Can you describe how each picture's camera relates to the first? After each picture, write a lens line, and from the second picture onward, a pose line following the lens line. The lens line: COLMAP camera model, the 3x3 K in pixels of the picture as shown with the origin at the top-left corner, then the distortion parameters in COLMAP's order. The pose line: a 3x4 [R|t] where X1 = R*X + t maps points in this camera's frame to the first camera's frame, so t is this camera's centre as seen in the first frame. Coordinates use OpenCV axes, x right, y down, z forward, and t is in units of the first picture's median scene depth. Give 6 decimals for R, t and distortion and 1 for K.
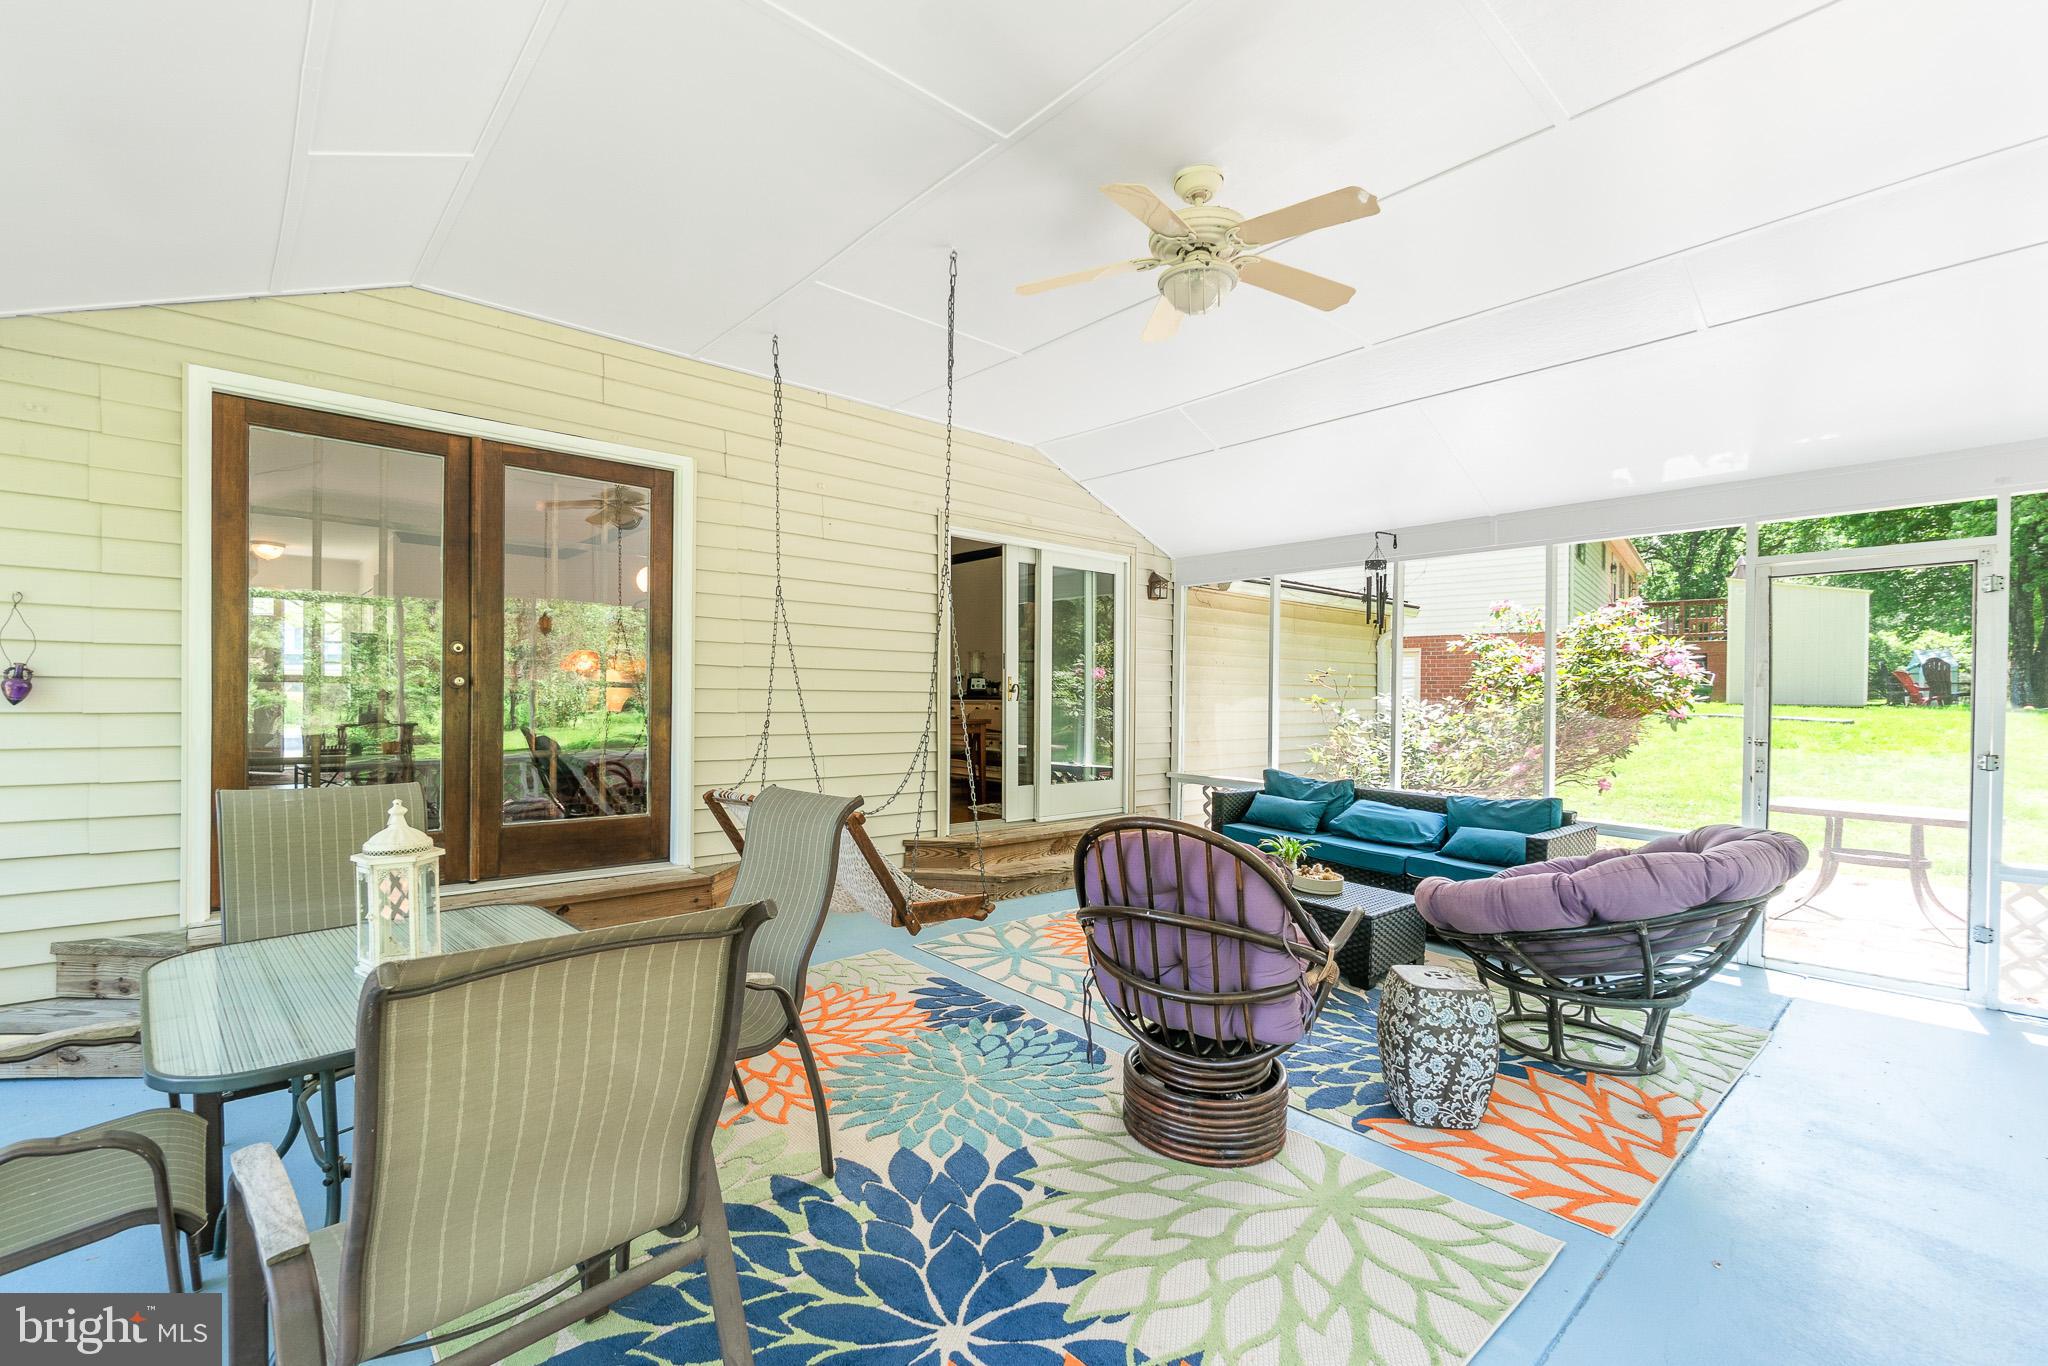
lens RADIAL K [[896.7, 0, 1010.7], [0, 896.7, 694.8], [0, 0, 1]] dist [-0.002267, -0.000589]
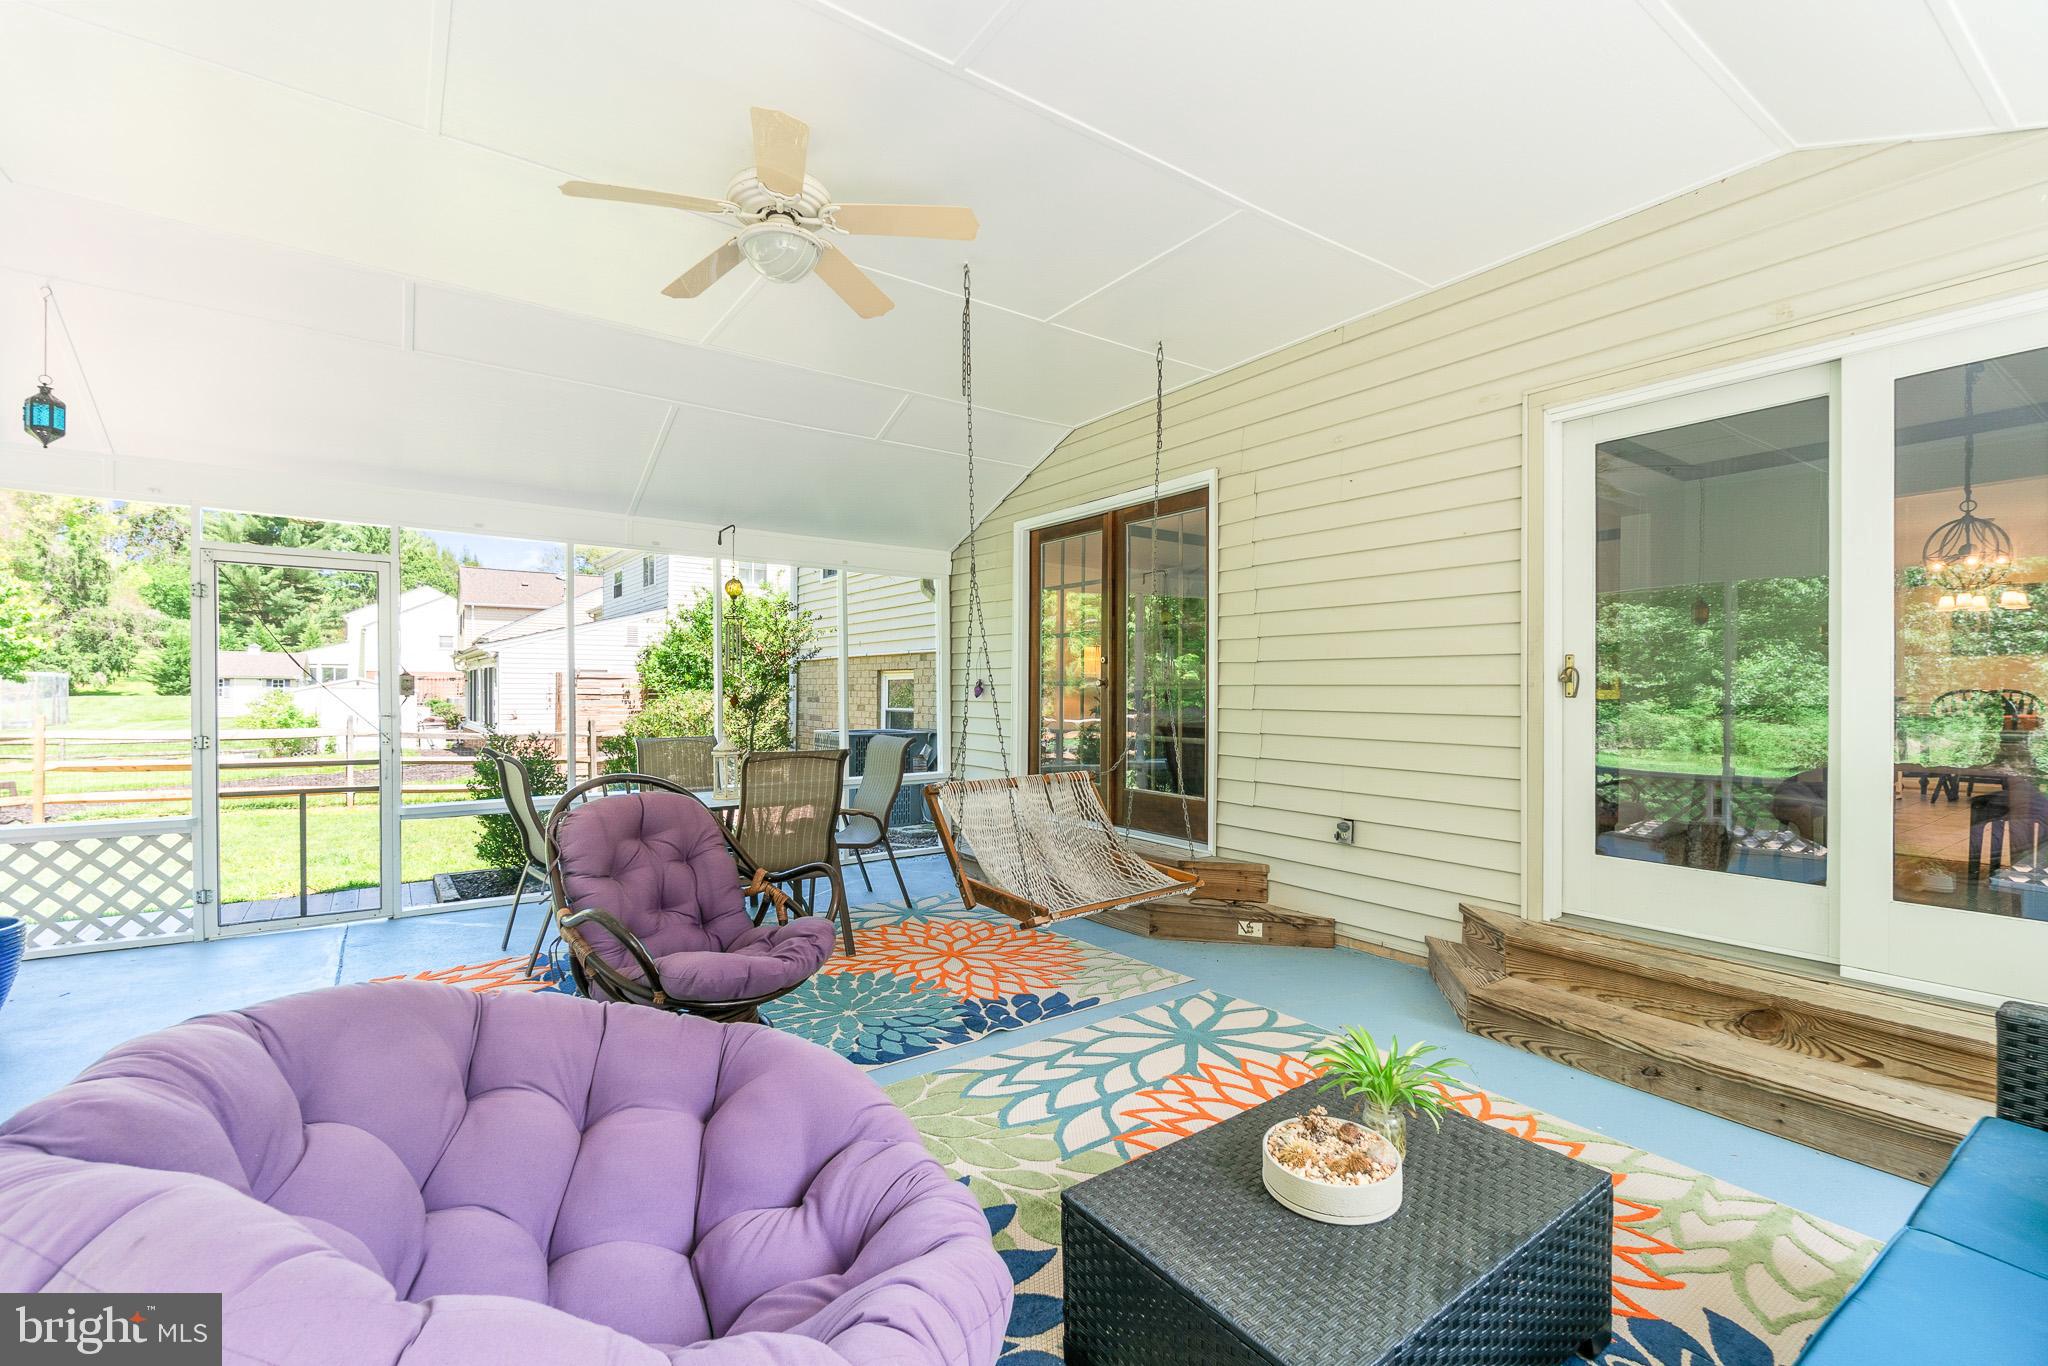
lens RADIAL K [[896.7, 0, 1010.8], [0, 896.7, 689.2], [0, 0, 1]] dist [-0.002267, -0.000589]
pose [[-0.137337, -0.009768, -0.990476, 1.009089], [-0.001483, 0.999952, -0.009656, 0.009285], [0.990523, 0.000143, -0.137345, 1.251260]]
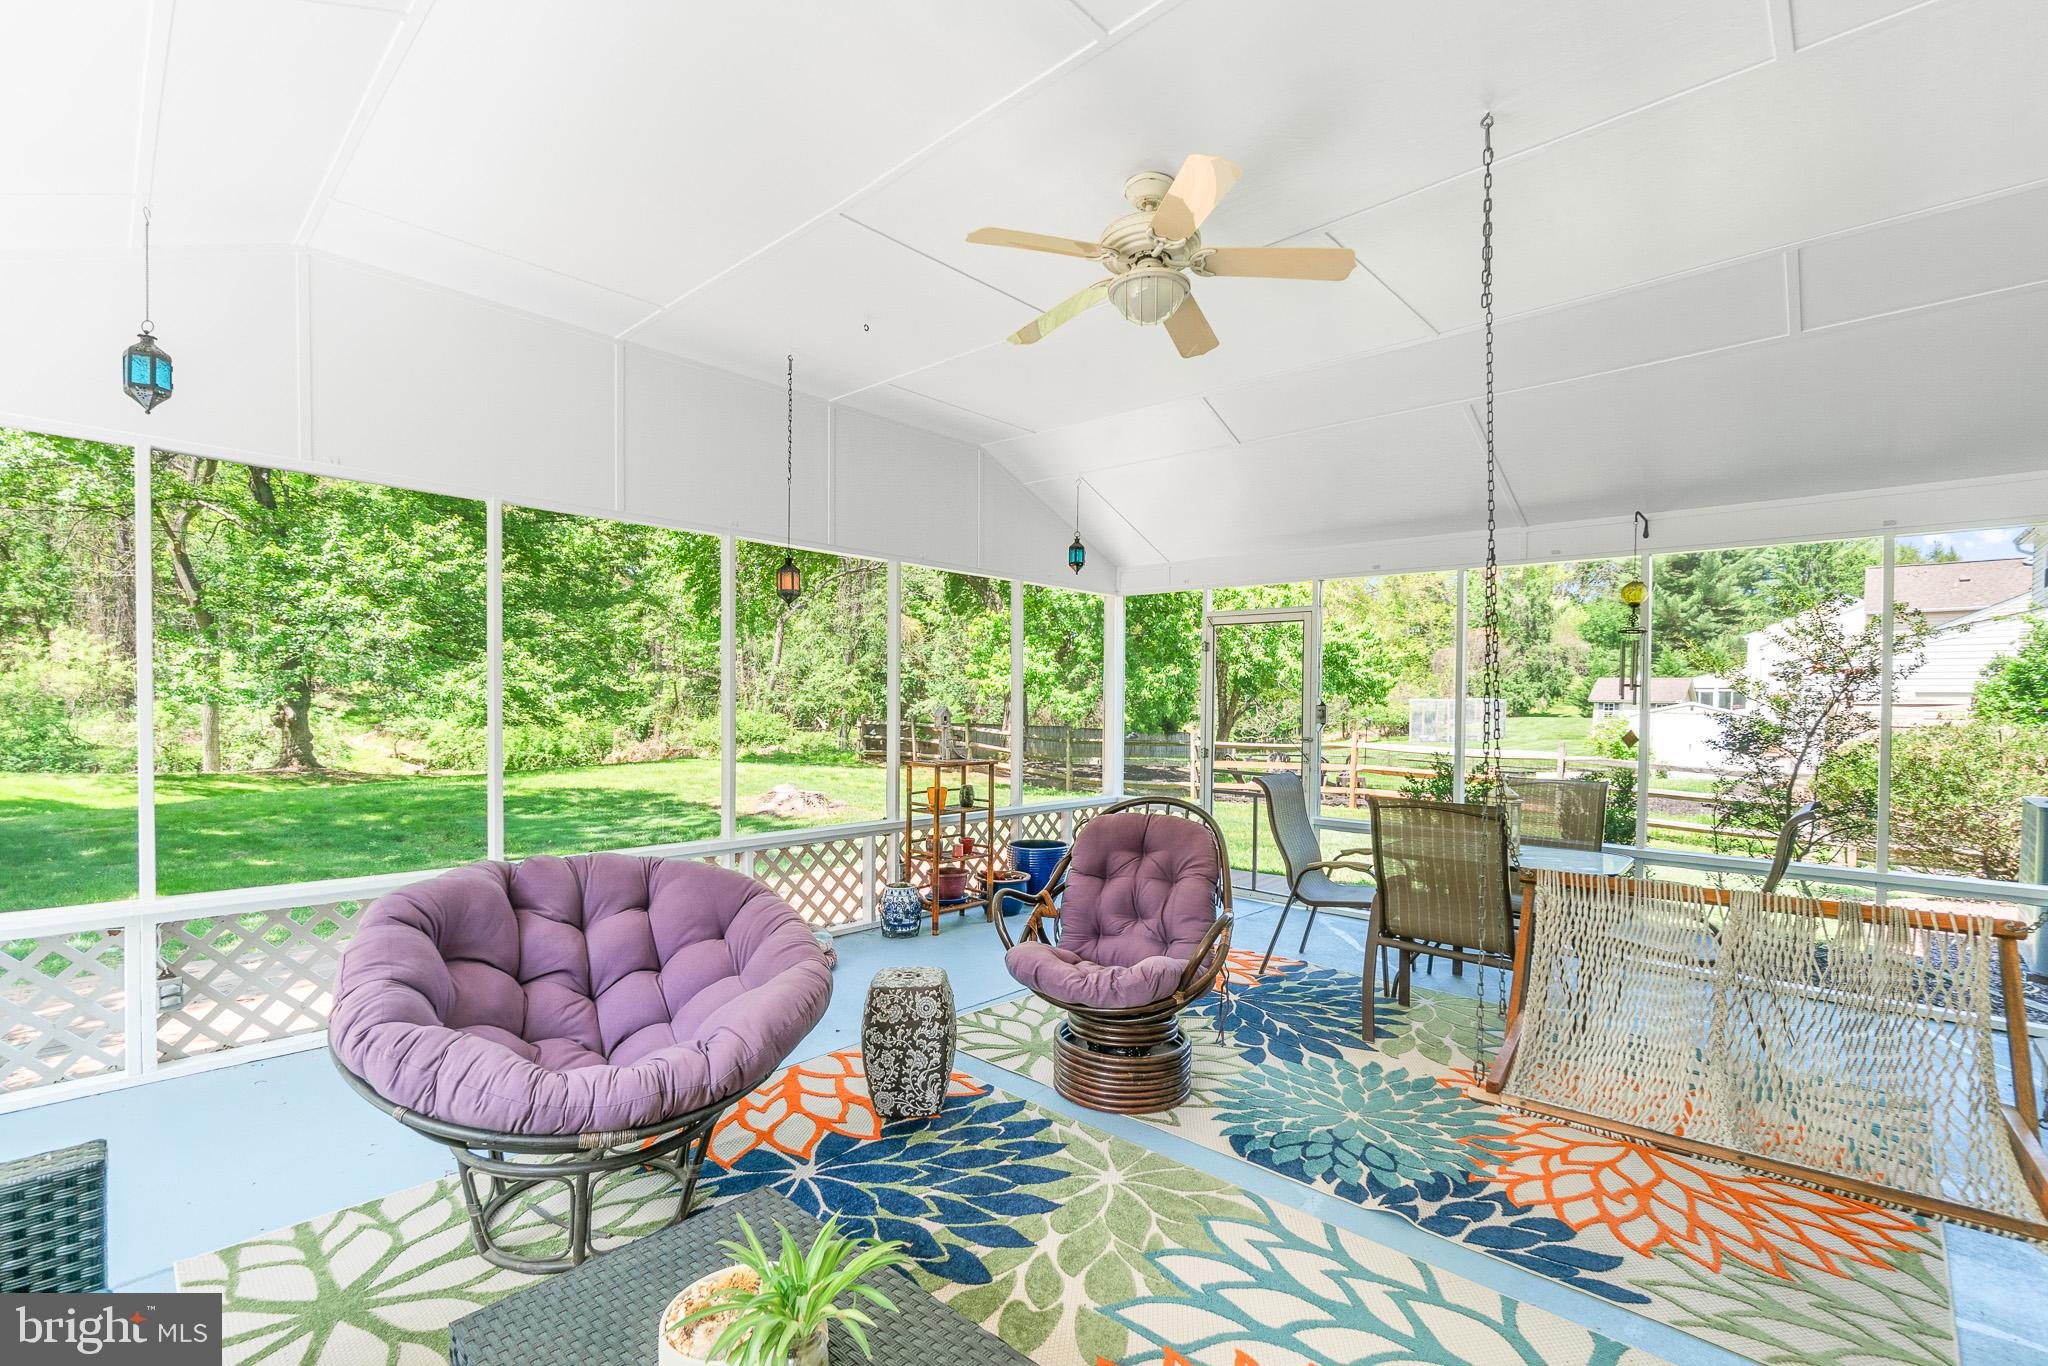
lens RADIAL K [[896.7, 0, 986.4], [0, 896.7, 708.5], [0, 0, 1]] dist [-0.002267, -0.000589]
pose [[-0.998837, -0.020468, -0.043654, 0.374870], [-0.020662, 0.999778, 0.004007, -0.014692], [0.043563, 0.004905, -0.999039, 1.791067]]
